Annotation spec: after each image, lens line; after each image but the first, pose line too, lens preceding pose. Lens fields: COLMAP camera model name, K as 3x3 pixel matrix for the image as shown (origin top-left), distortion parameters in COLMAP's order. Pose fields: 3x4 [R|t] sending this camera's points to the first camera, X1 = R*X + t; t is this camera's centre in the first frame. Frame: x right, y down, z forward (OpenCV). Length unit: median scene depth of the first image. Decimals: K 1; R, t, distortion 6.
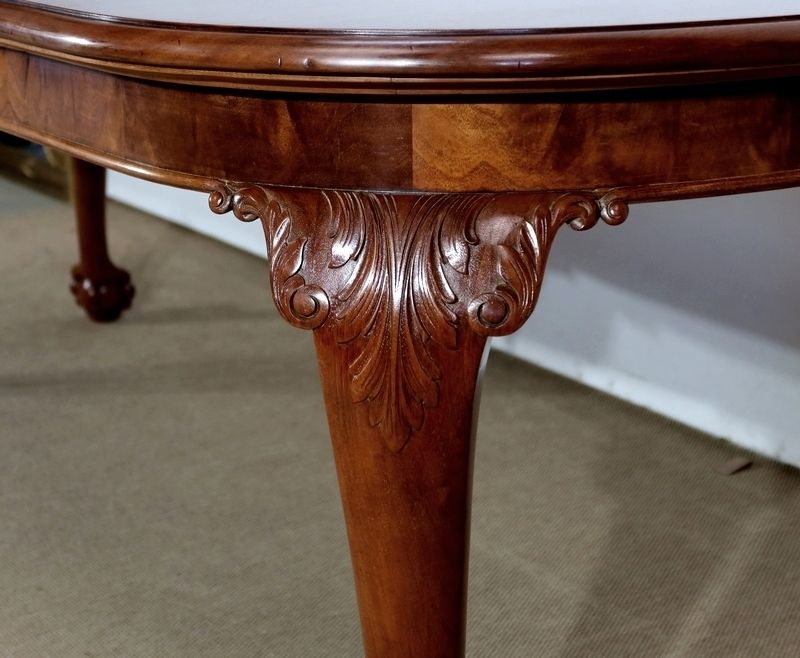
lens RADIAL K [[1766.9, 0, 382.2], [0, 1766.9, 315.6], [0, 0, 1]] dist [-0.003215, 0.093841]
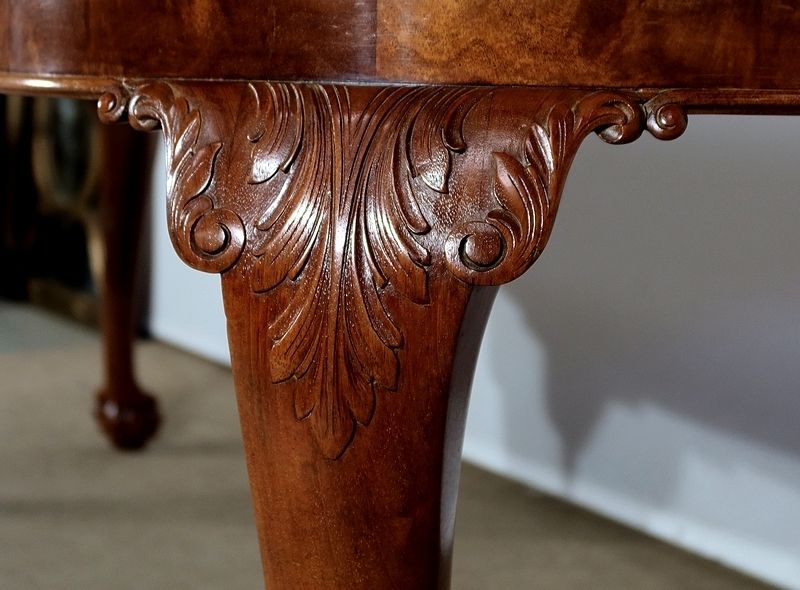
lens RADIAL K [[1701.3, 0, 419.4], [0, 1701.3, 256.6], [0, 0, 1]] dist [-0.019178, 0.077953]
pose [[0.998707, 0.037498, -0.034319, 0.059647], [-0.042381, 0.987025, -0.154872, 0.099716], [0.028066, 0.156126, 0.987338, 0.349558]]
